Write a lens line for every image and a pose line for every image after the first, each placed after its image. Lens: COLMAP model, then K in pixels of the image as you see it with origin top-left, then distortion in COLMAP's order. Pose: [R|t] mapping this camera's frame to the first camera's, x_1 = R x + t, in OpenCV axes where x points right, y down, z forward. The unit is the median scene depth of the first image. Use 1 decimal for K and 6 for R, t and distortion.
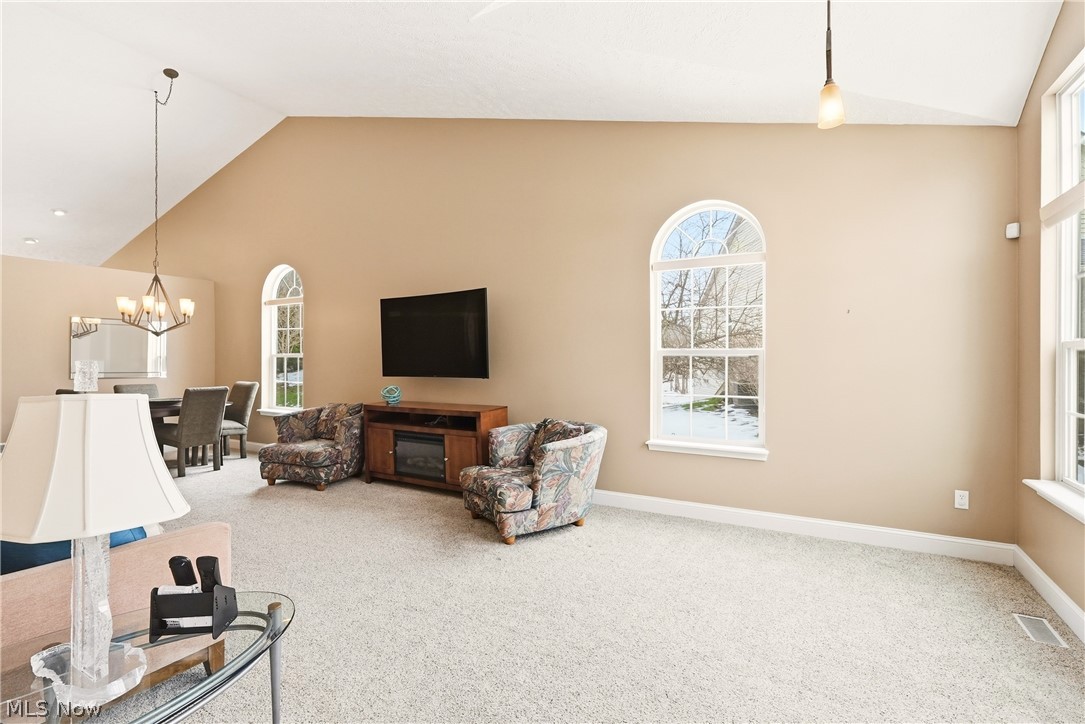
lens RADIAL K [[496.7, 0, 543.7], [0, 496.7, 361.7], [0, 0, 1]] dist [-0.010481, 0.003156]
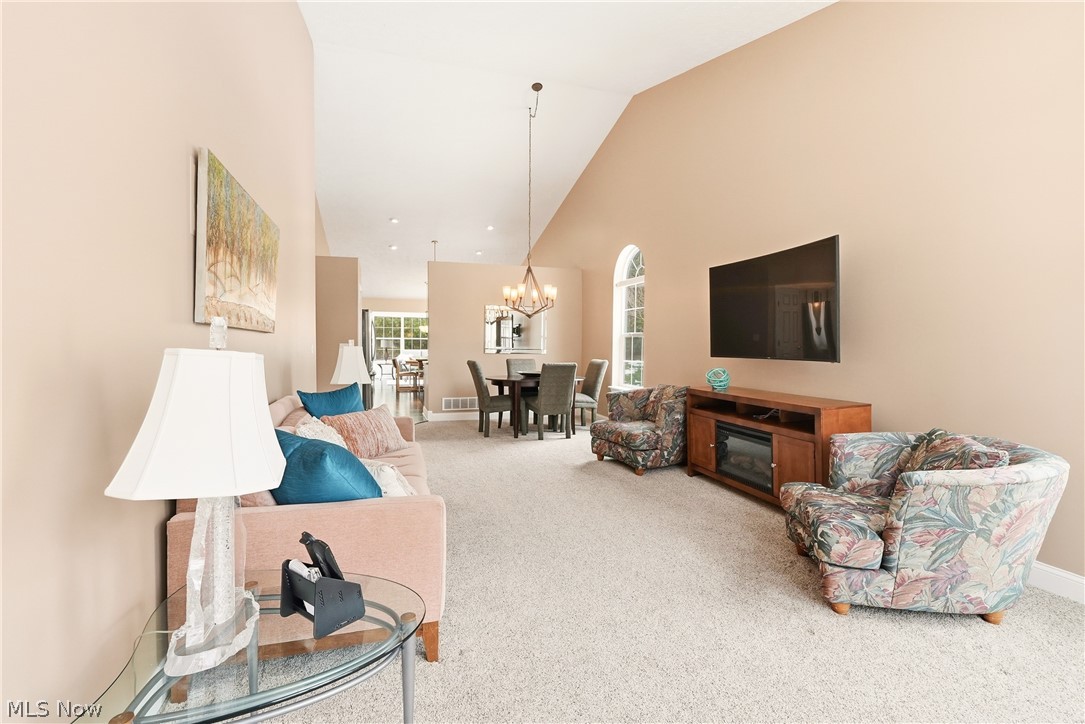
lens RADIAL K [[496.7, 0, 540.6], [0, 496.7, 357.9], [0, 0, 1]] dist [-0.010481, 0.003156]
pose [[0.728903, 0.026159, -0.684117, 0.066129], [-0.008902, 0.999547, 0.028735, 0.011486], [0.684559, -0.014855, 0.728806, 0.206361]]
